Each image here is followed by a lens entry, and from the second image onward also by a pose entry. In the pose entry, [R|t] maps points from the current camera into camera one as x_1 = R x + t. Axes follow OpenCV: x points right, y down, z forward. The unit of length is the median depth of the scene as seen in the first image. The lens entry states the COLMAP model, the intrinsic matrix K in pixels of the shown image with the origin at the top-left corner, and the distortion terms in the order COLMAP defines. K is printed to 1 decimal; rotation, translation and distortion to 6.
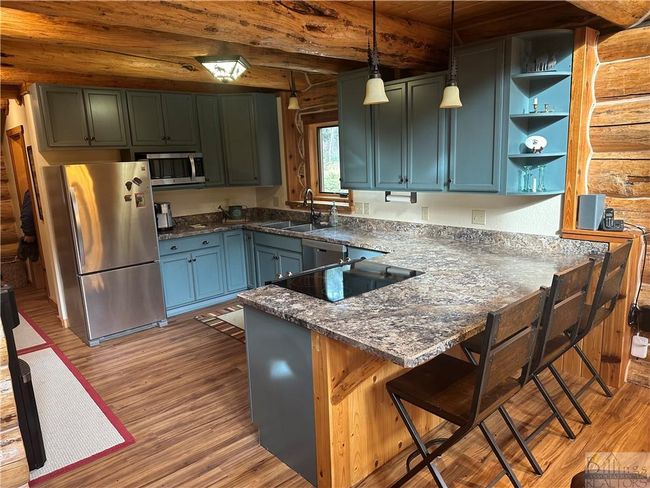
lens RADIAL K [[457.1, 0, 327.1], [0, 457.1, 245.2], [0, 0, 1]] dist [0.066082, -0.067183]
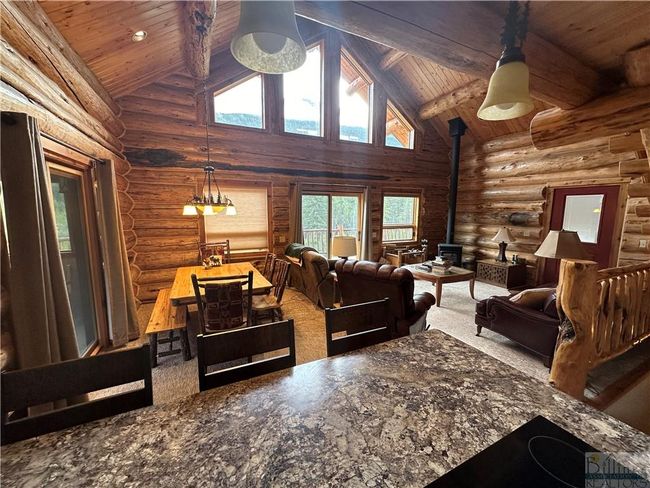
lens RADIAL K [[258.8, 0, 324.9], [0, 258.8, 242.2], [0, 0, 1]] dist [0.001580, 0.000090]
pose [[-0.957727, 0.002065, 0.287671, 0.162100], [0.090427, 0.951449, 0.294224, -0.206320], [-0.273096, 0.307800, -0.911415, 1.039171]]
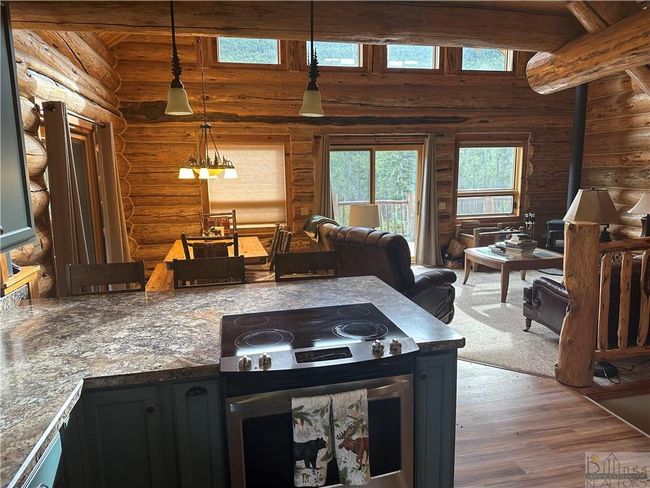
lens RADIAL K [[457.1, 0, 325.6], [0, 457.1, 247.1], [0, 0, 1]] dist [0.066082, -0.067183]
pose [[-0.865842, -0.026054, 0.499638, -0.320242], [0.146866, 0.941412, 0.303602, -0.254739], [-0.478275, 0.336251, -0.811288, 1.420516]]
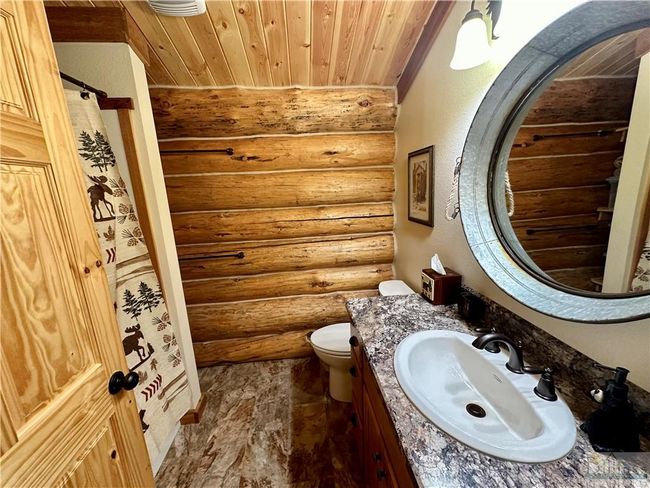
lens RADIAL K [[258.8, 0, 328.0], [0, 258.8, 241.5], [0, 0, 1]] dist [0.001580, 0.000090]
pose [[-0.583568, 0.231809, -0.778276, 0.430160], [-0.095855, 0.932028, 0.349479, -0.131880], [0.806387, 0.278546, -0.521681, 0.833912]]
